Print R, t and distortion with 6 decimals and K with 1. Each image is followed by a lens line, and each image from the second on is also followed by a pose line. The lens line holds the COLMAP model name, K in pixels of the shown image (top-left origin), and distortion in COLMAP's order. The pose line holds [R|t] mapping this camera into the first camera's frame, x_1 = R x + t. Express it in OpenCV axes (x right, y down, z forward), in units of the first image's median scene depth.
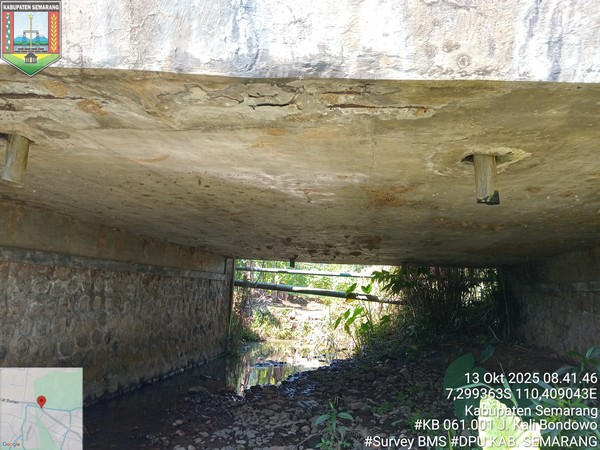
lens RADIAL K [[436.5, 0, 299.4], [0, 436.5, 224.9], [0, 0, 1]] dist [0.022220, -0.013539]
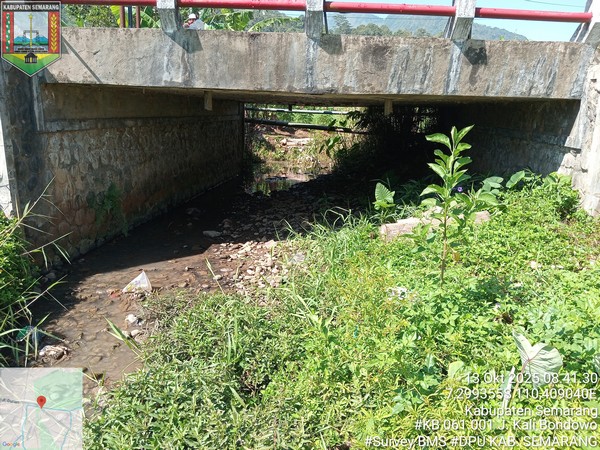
lens RADIAL K [[436.5, 0, 300.3], [0, 436.5, 225.2], [0, 0, 1]] dist [0.022220, -0.013539]
pose [[0.998373, -0.025435, 0.051037, -0.054994], [0.002956, 0.916897, 0.399114, -0.104624], [-0.056947, -0.398314, 0.915480, -0.350407]]
